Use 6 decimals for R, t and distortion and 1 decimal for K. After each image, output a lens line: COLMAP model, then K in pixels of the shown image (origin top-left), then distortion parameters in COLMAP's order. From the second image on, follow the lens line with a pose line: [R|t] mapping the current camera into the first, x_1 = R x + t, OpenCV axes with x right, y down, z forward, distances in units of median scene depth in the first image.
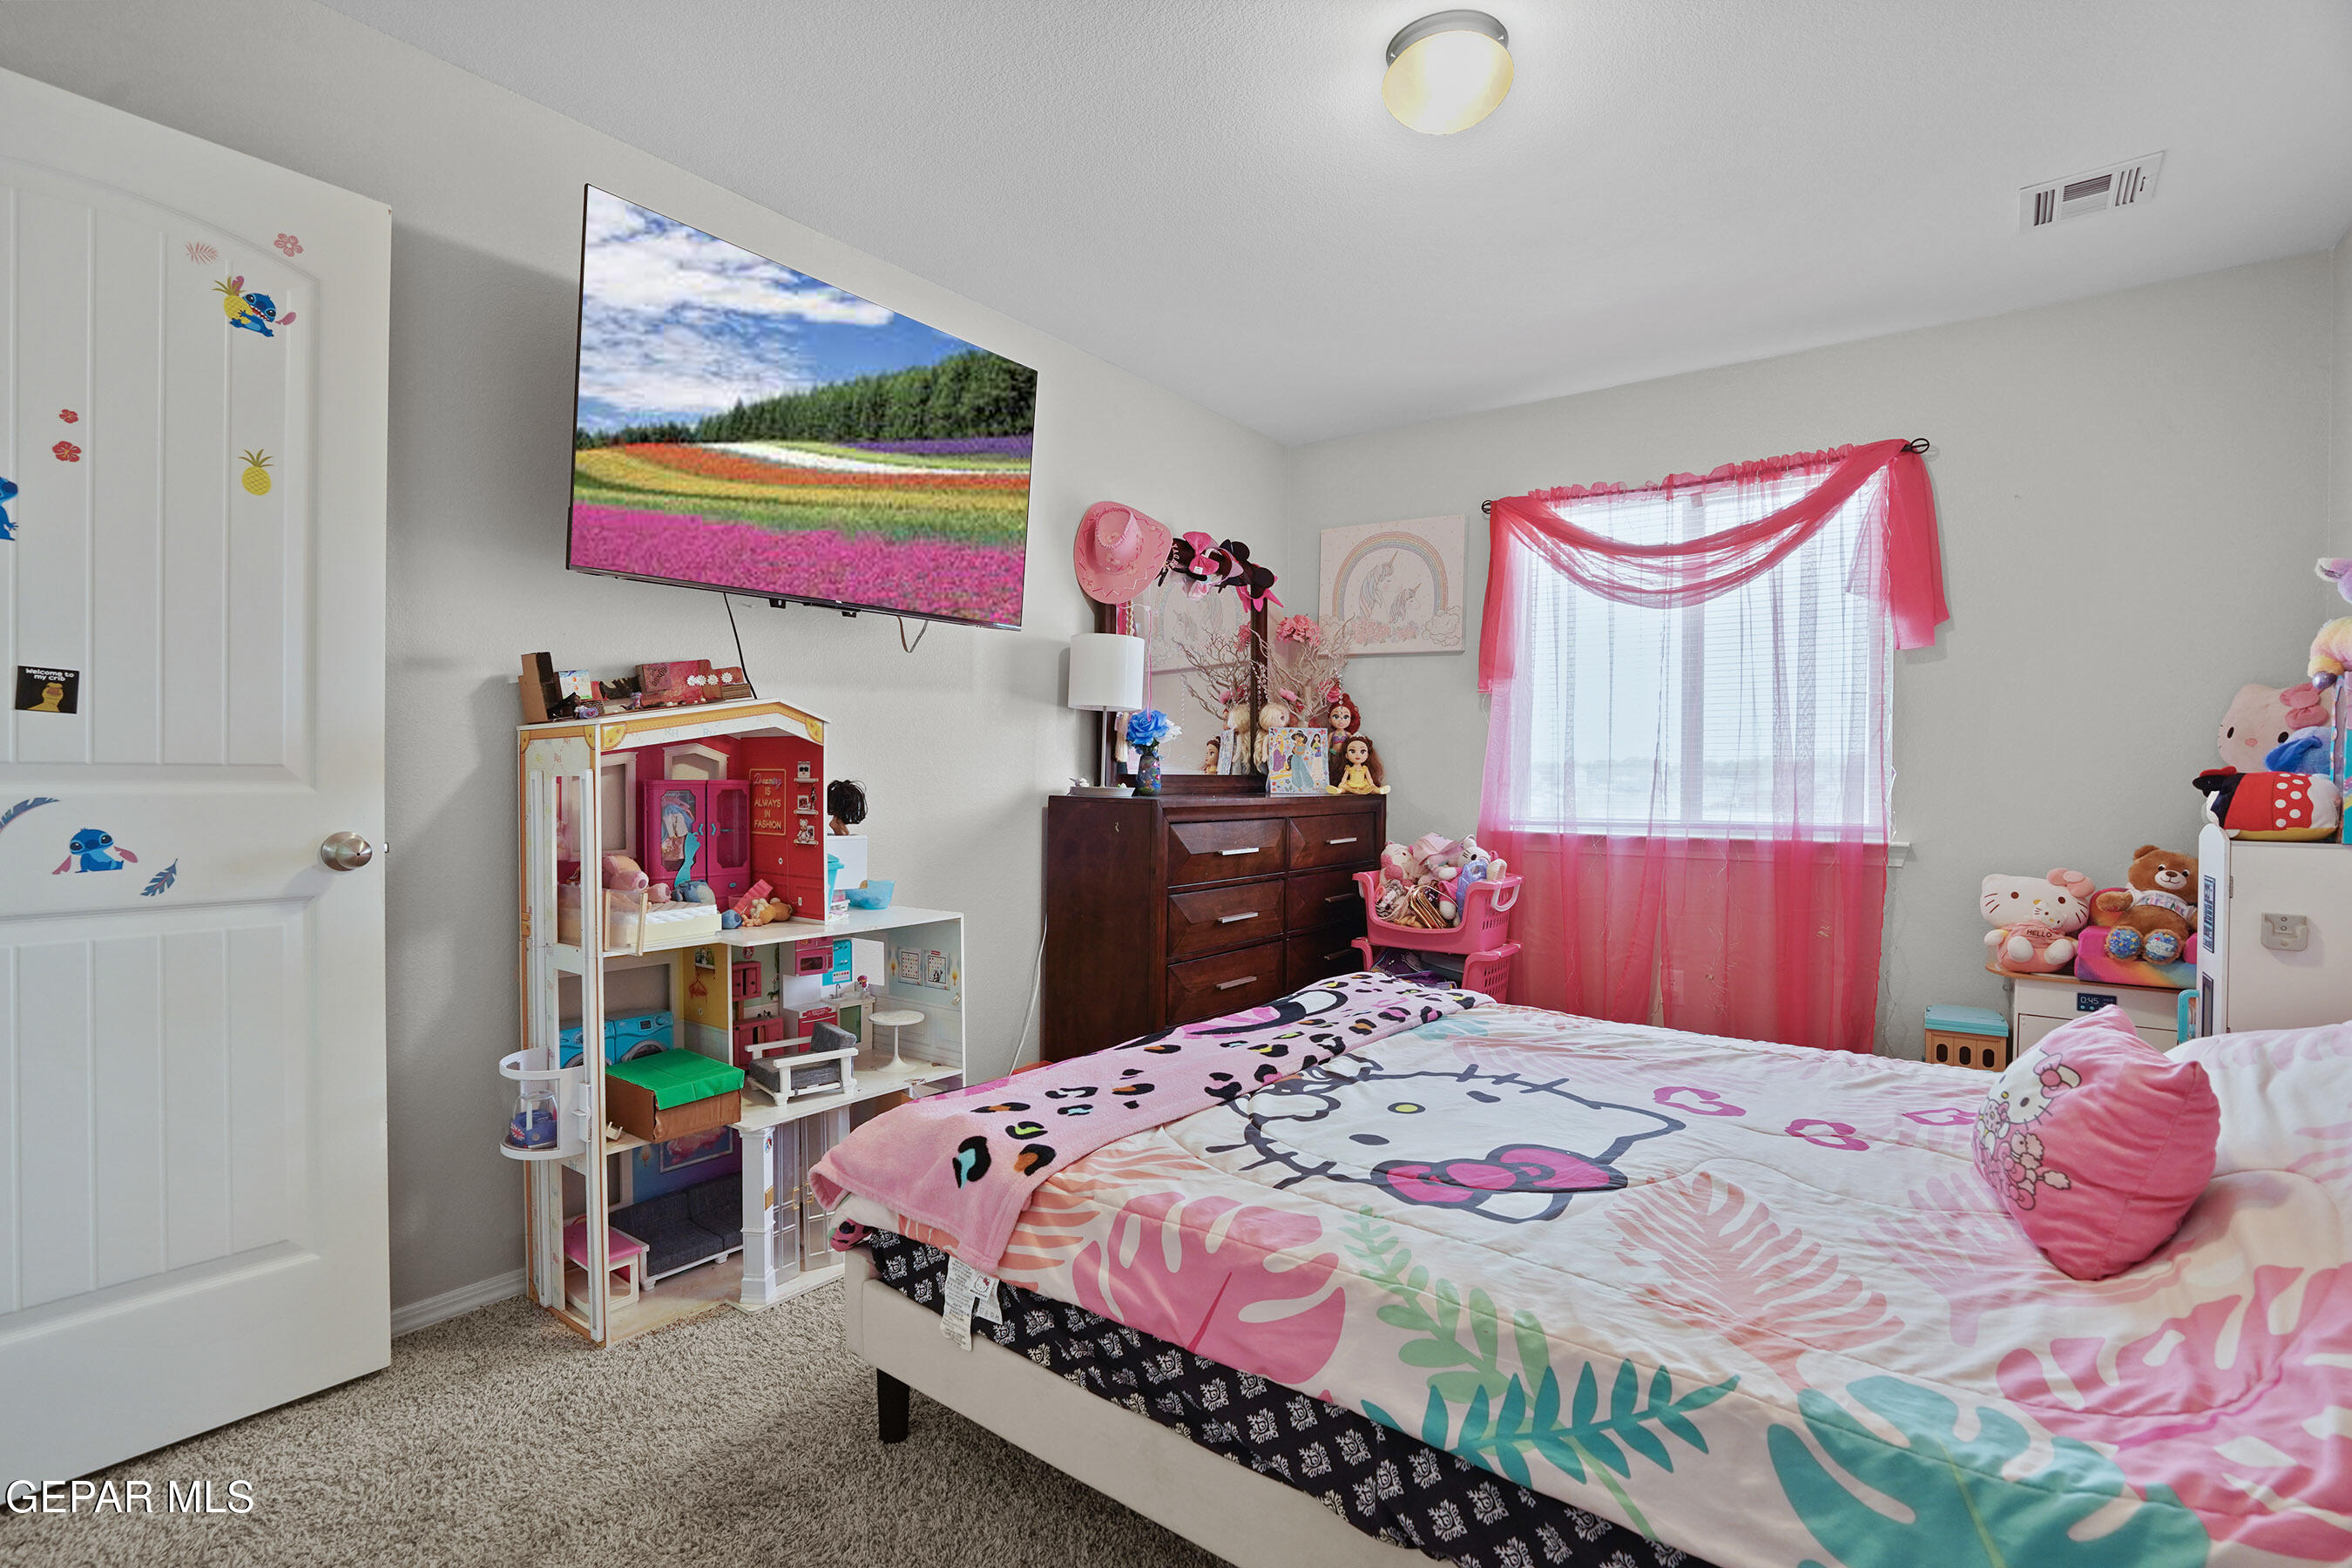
lens RADIAL K [[1101.6, 0, 1161.4], [0, 1101.6, 793.1], [0, 0, 1]] dist [-0.046844, 0.013474]
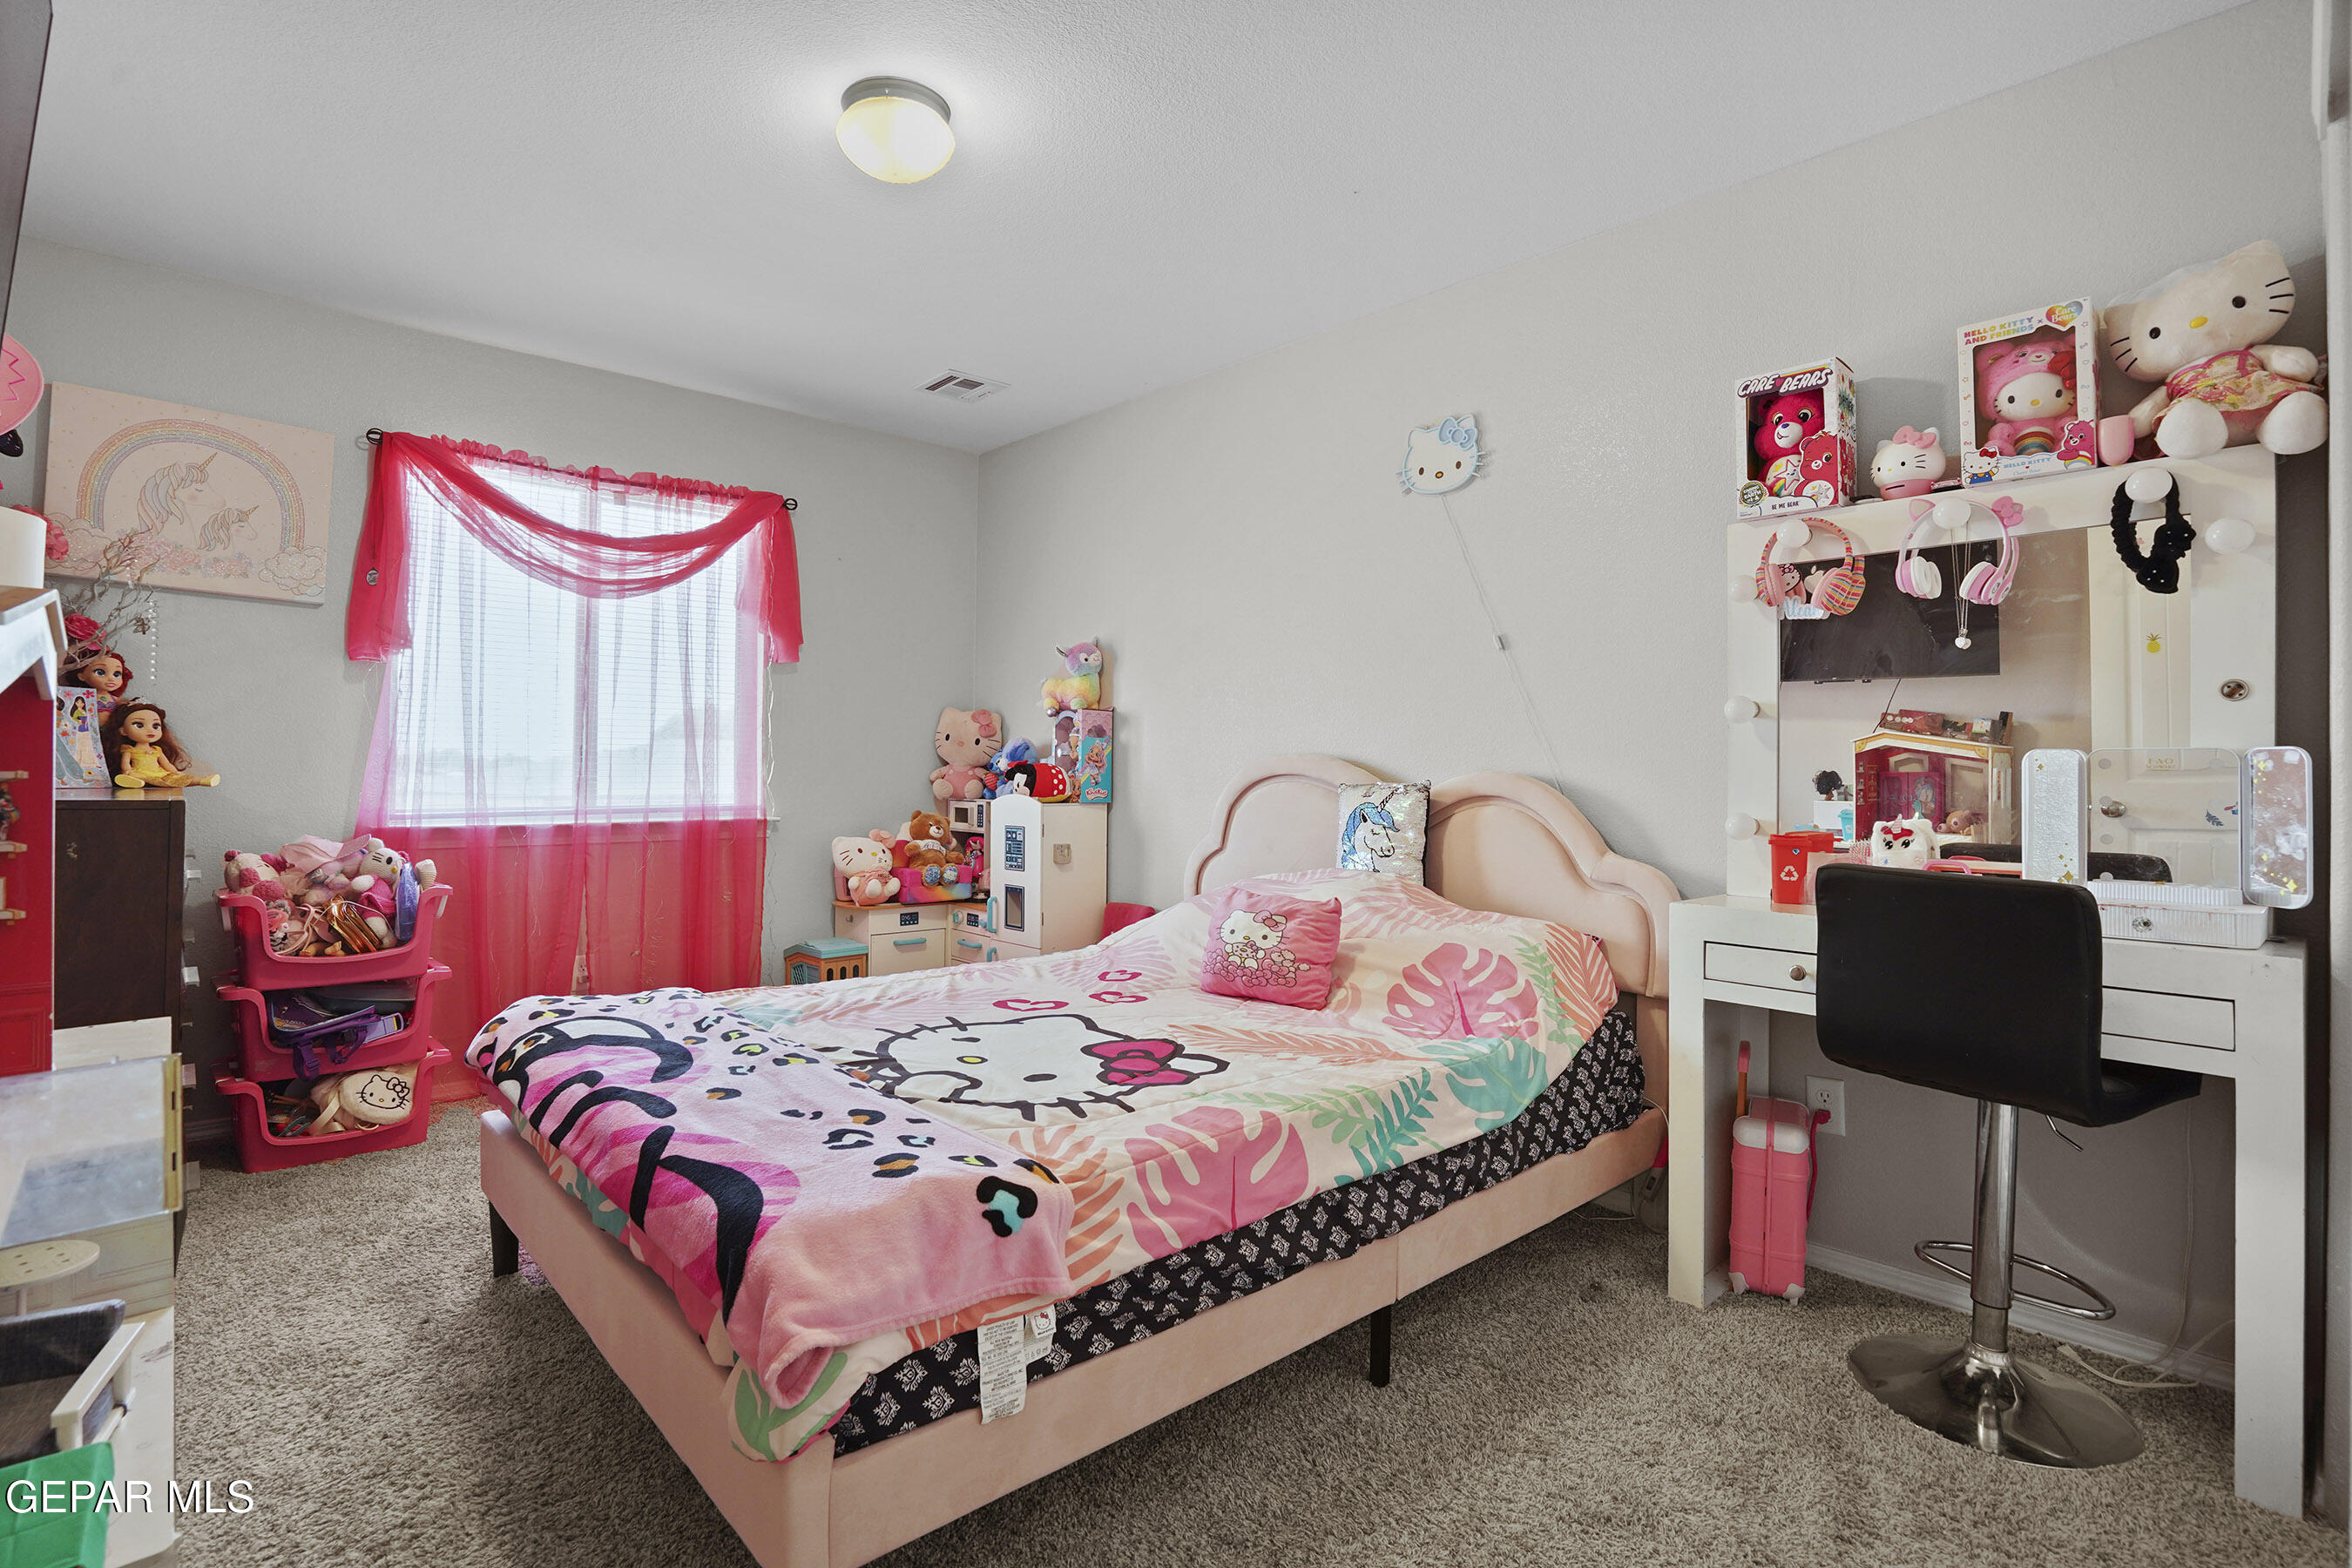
lens RADIAL K [[1101.6, 0, 1158.2], [0, 1101.6, 767.1], [0, 0, 1]] dist [-0.046844, 0.013474]
pose [[0.180501, -0.000744, 0.983575, -0.483737], [0.009367, 0.999956, -0.000963, -0.007001], [-0.983530, 0.009387, 0.180500, 0.338435]]
